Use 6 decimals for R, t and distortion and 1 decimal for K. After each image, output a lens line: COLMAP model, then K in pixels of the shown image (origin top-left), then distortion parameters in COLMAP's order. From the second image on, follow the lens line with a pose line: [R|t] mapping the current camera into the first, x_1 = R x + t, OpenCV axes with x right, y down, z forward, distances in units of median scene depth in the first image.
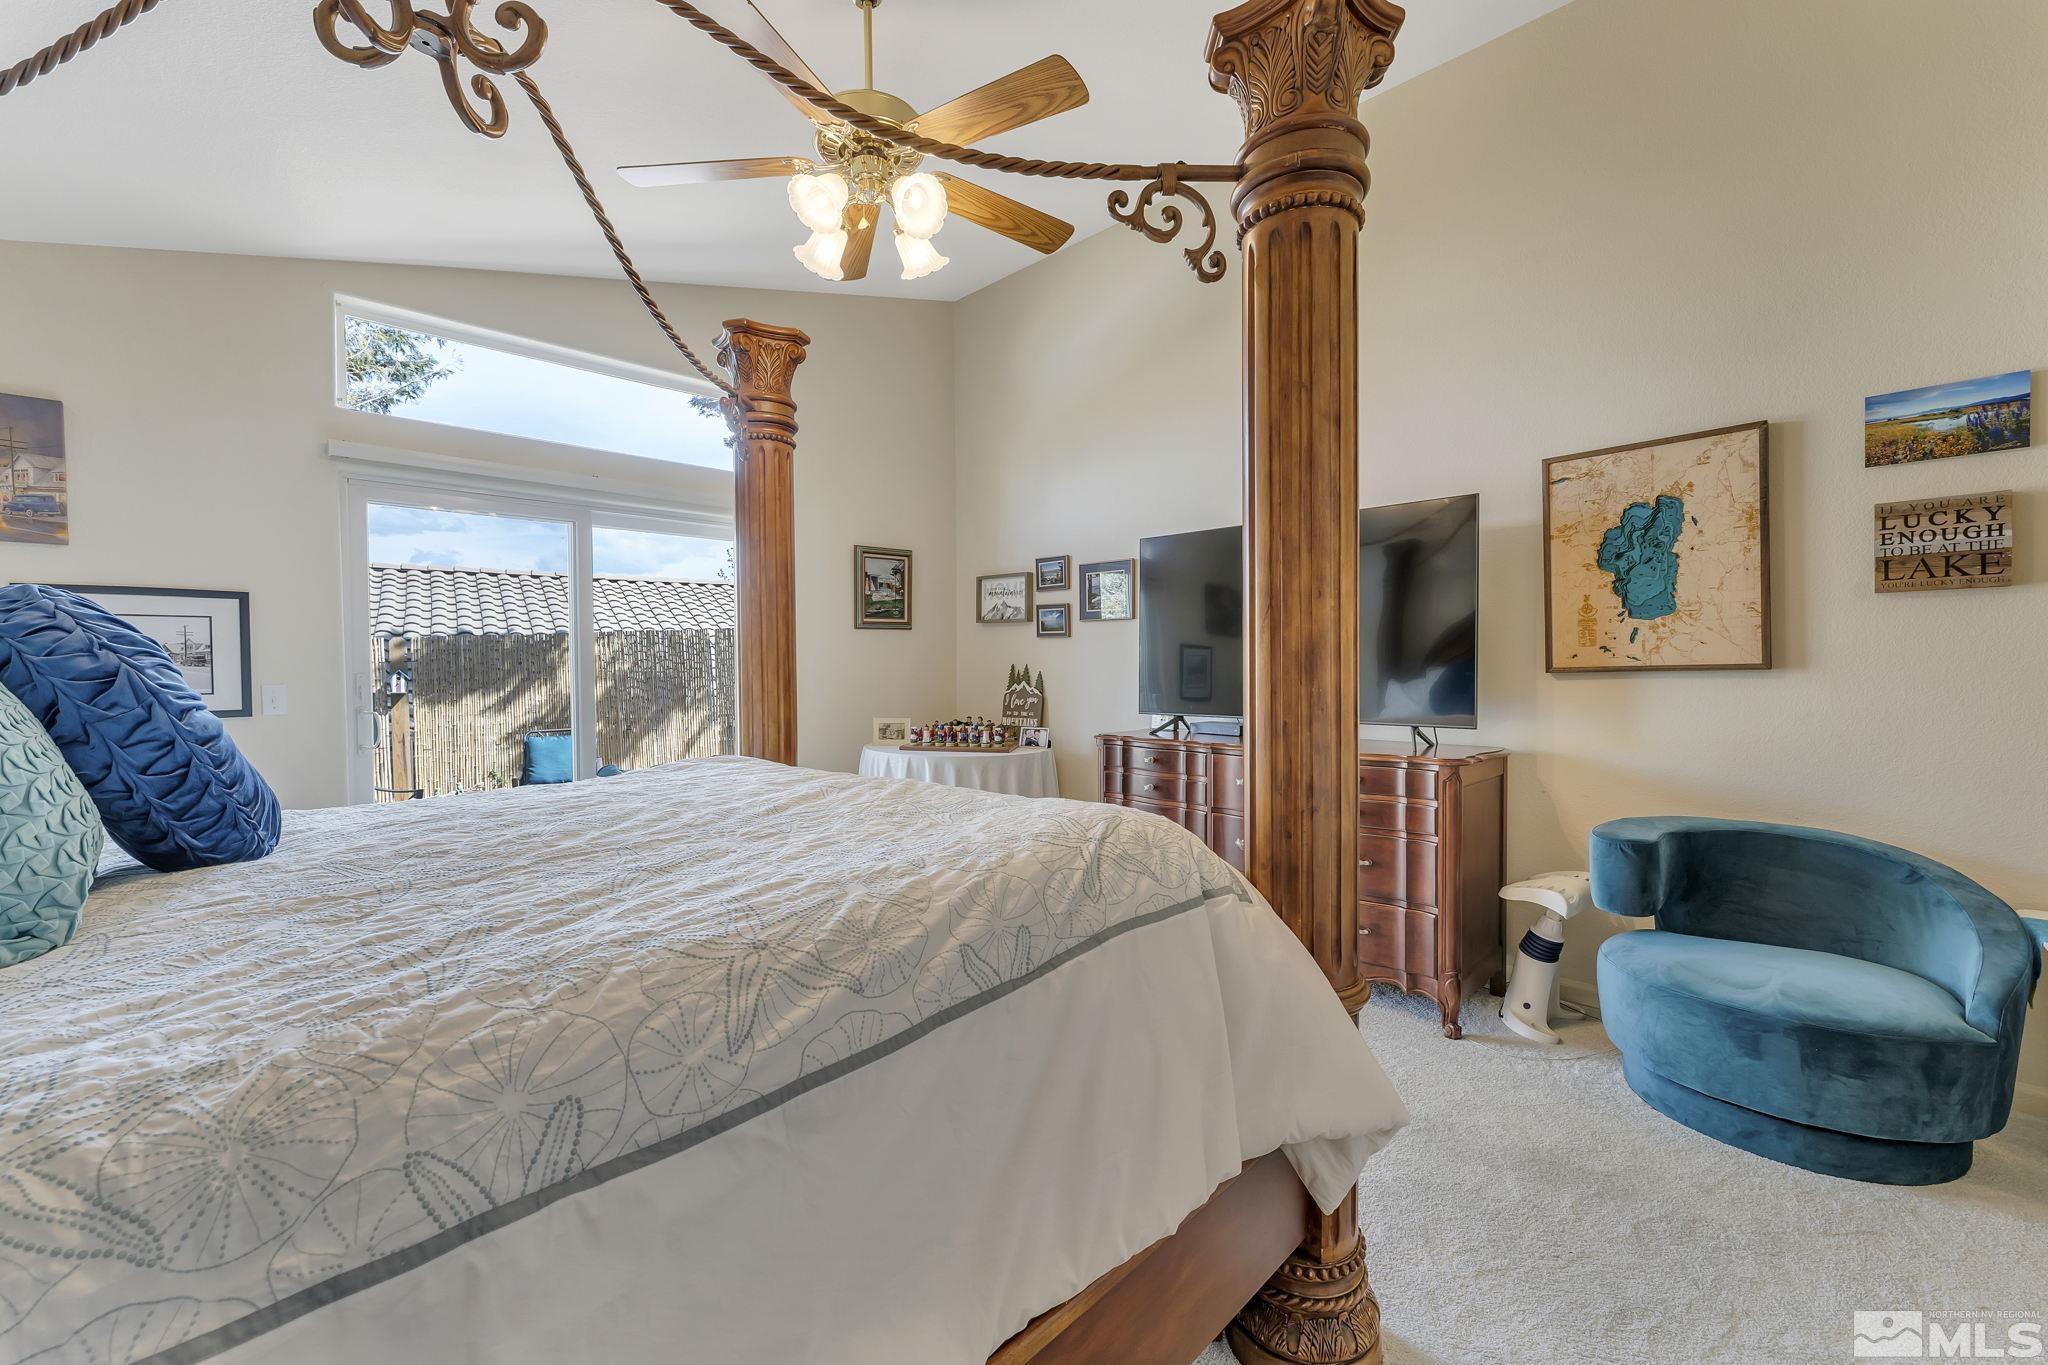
lens RADIAL K [[825.2, 0, 1024.0], [0, 825.2, 682.5], [0, 0, 1]] dist [0.001178, 0.000296]
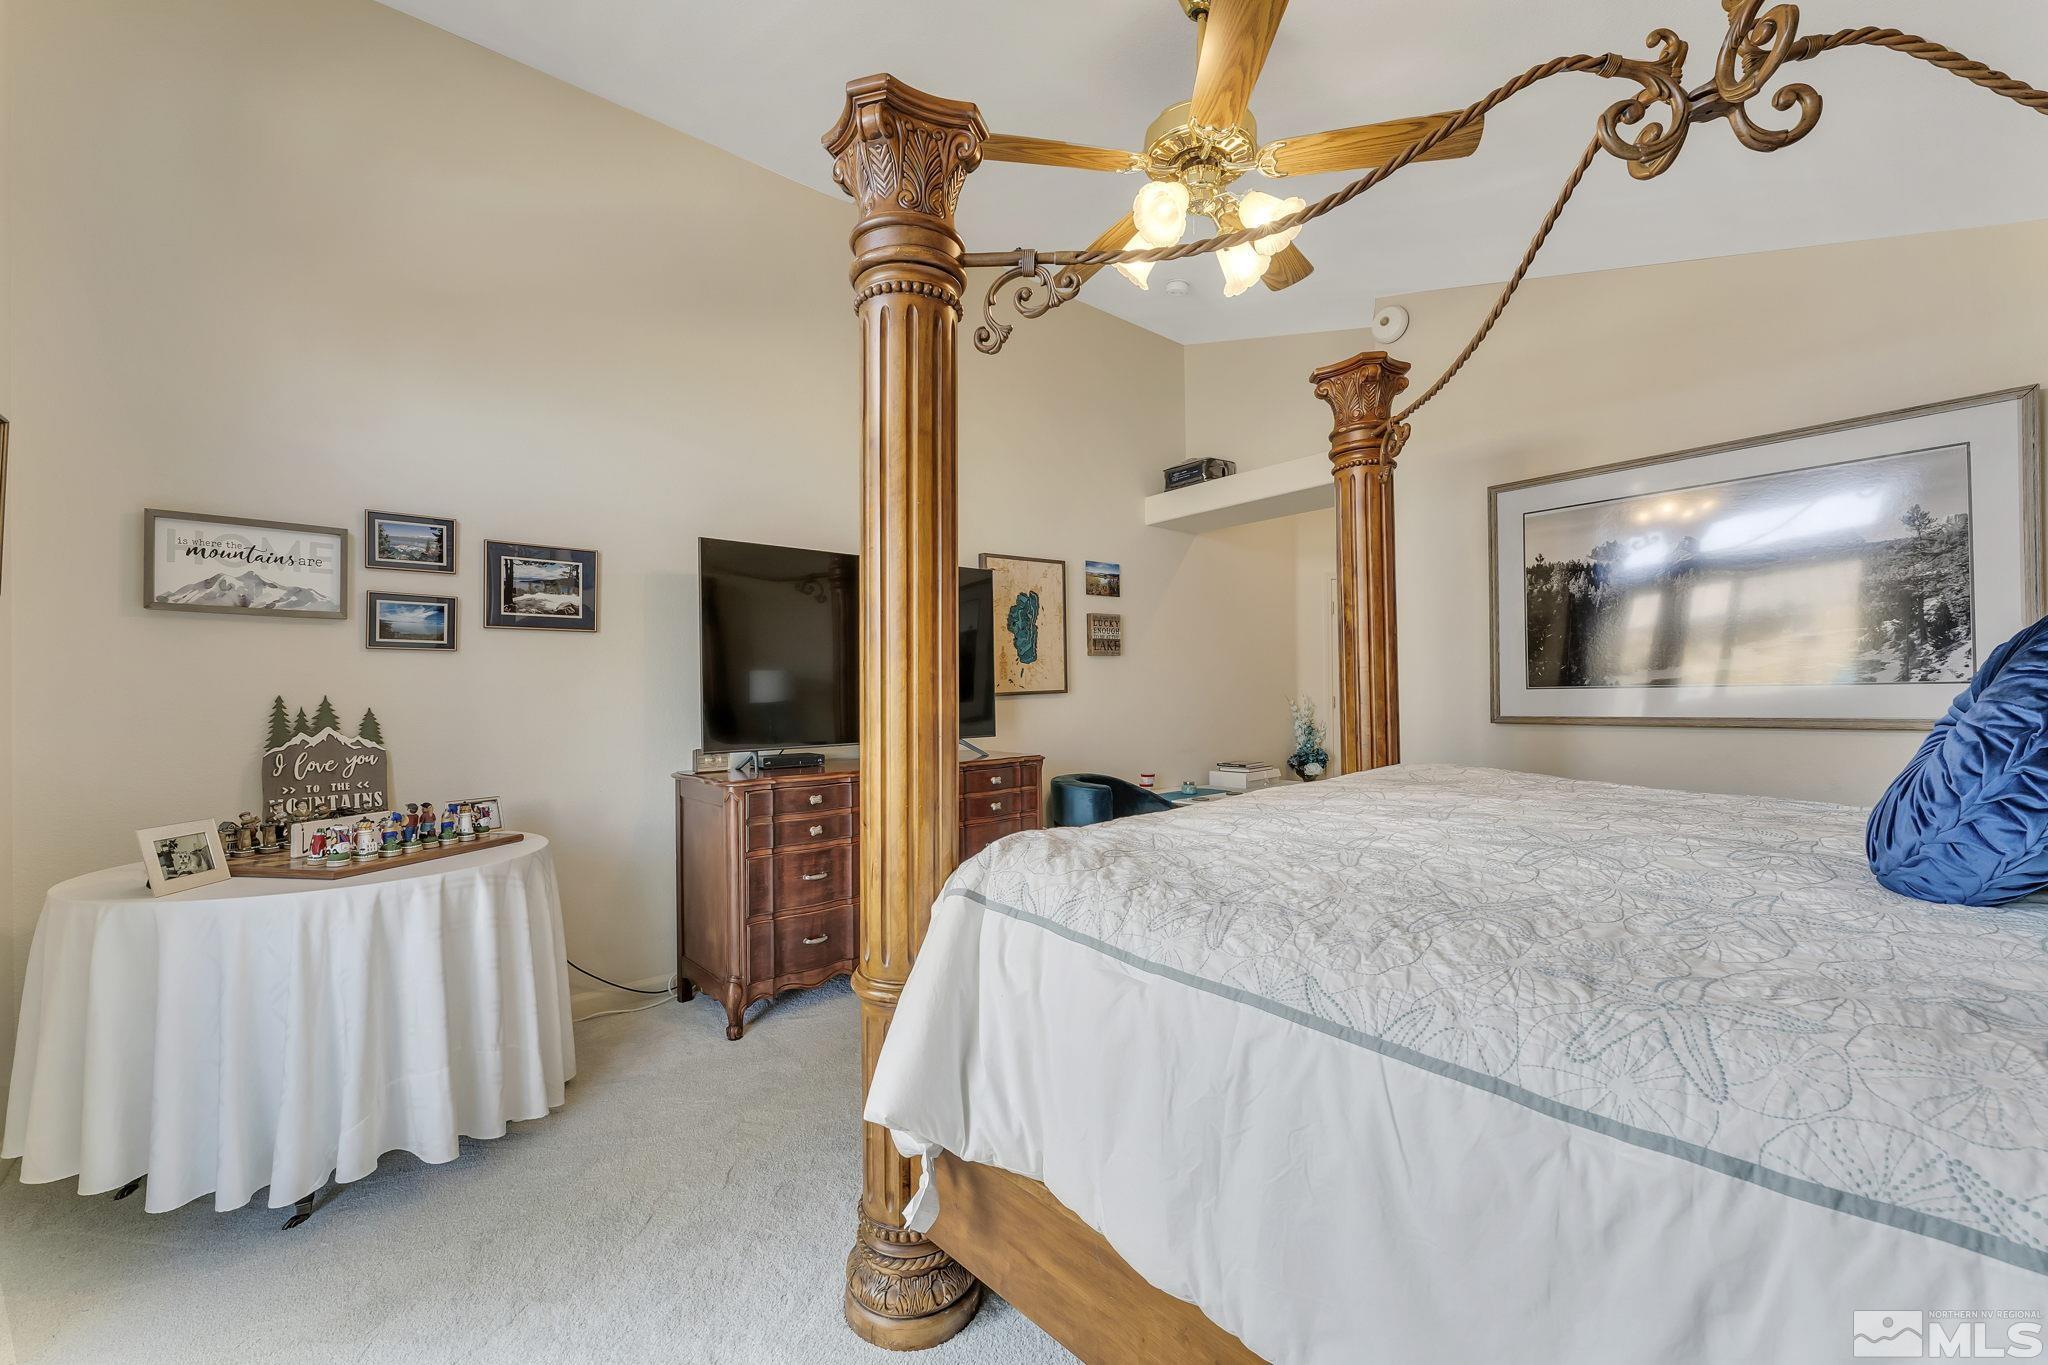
lens RADIAL K [[825.2, 0, 1024.0], [0, 825.2, 682.5], [0, 0, 1]] dist [0.001178, 0.000296]
pose [[0.066520, 0.013839, 0.997689, -0.539416], [0.034500, 0.999274, -0.016161, -0.006650], [-0.997188, 0.035495, 0.065994, 0.532244]]
